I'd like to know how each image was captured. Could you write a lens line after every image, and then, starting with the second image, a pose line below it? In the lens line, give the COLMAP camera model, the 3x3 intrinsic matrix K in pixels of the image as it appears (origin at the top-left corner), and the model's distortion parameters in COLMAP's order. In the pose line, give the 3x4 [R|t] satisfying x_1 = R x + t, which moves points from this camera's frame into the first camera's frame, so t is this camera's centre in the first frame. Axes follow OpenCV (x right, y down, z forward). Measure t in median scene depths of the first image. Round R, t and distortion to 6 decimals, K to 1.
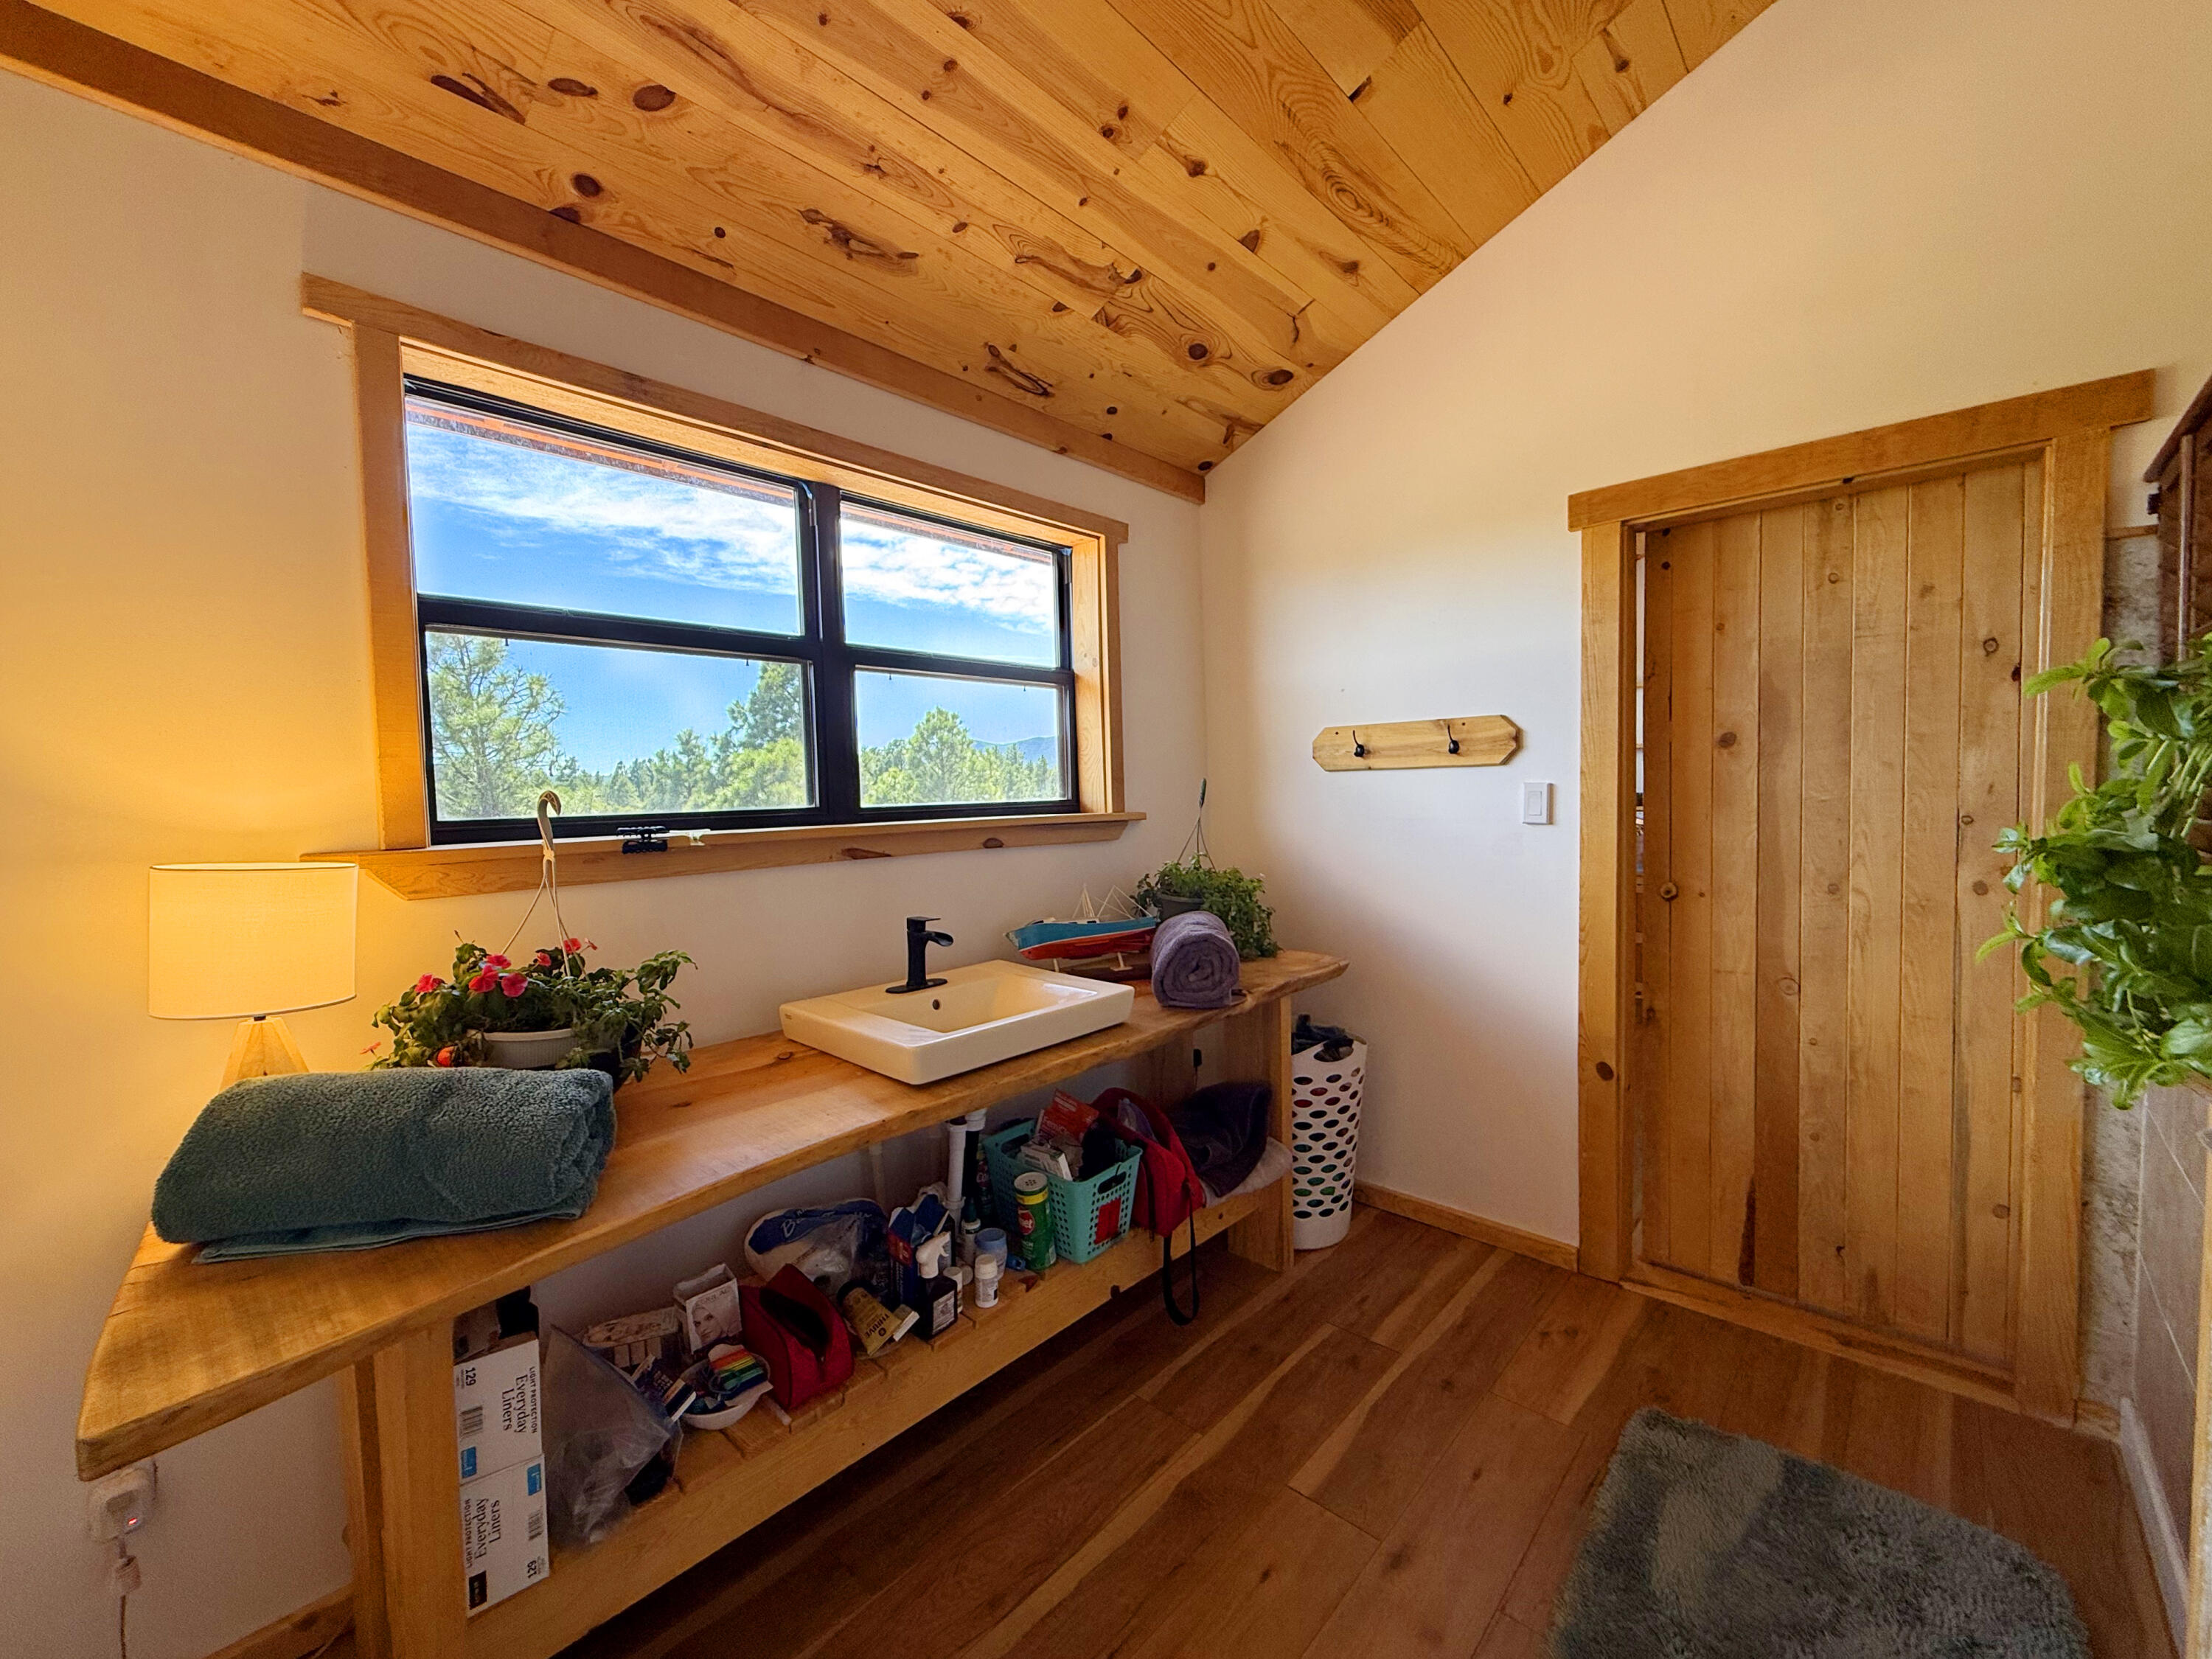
lens RADIAL K [[895.3, 0, 1115.5], [0, 895.3, 835.1], [0, 0, 1]] dist [-0.000876, 0.000317]
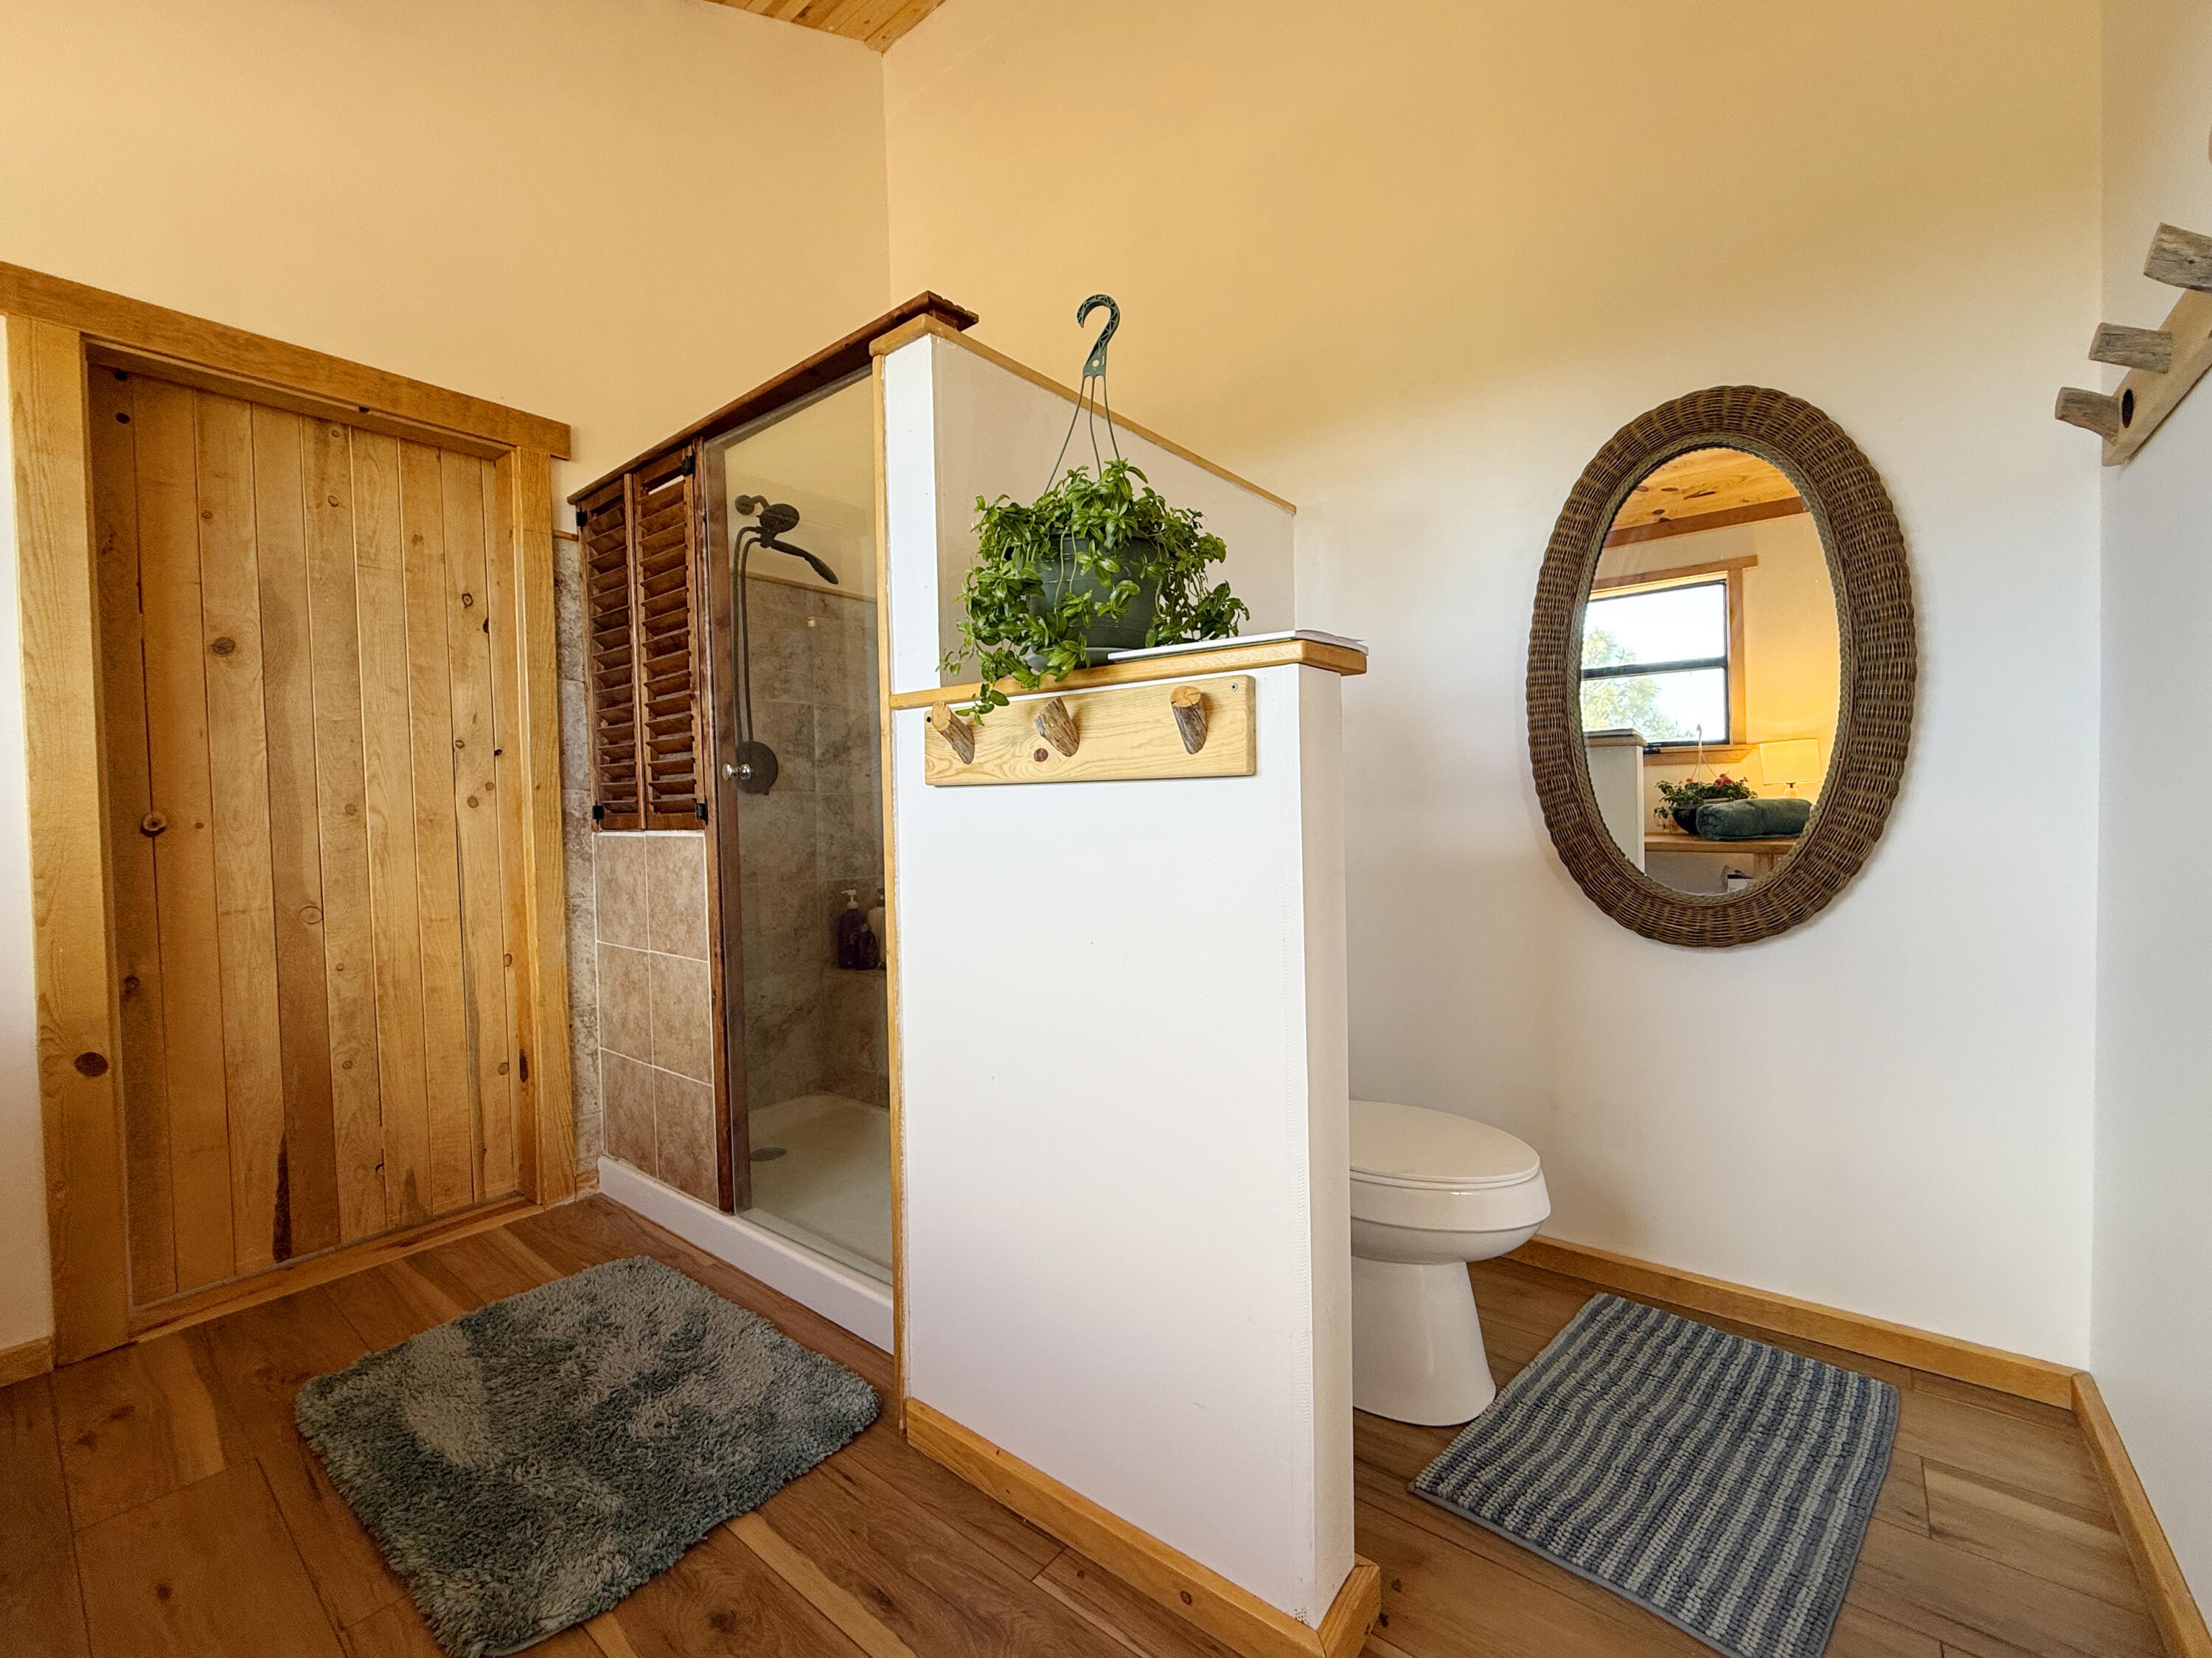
lens RADIAL K [[895.2, 0, 1100.2], [0, 895.2, 826.4], [0, 0, 1]] dist [-0.000876, 0.000317]
pose [[-0.049085, -0.001252, 0.998794, -0.250361], [0.081112, 0.996691, 0.005236, 0.143123], [-0.995496, 0.081271, -0.048821, 0.211019]]
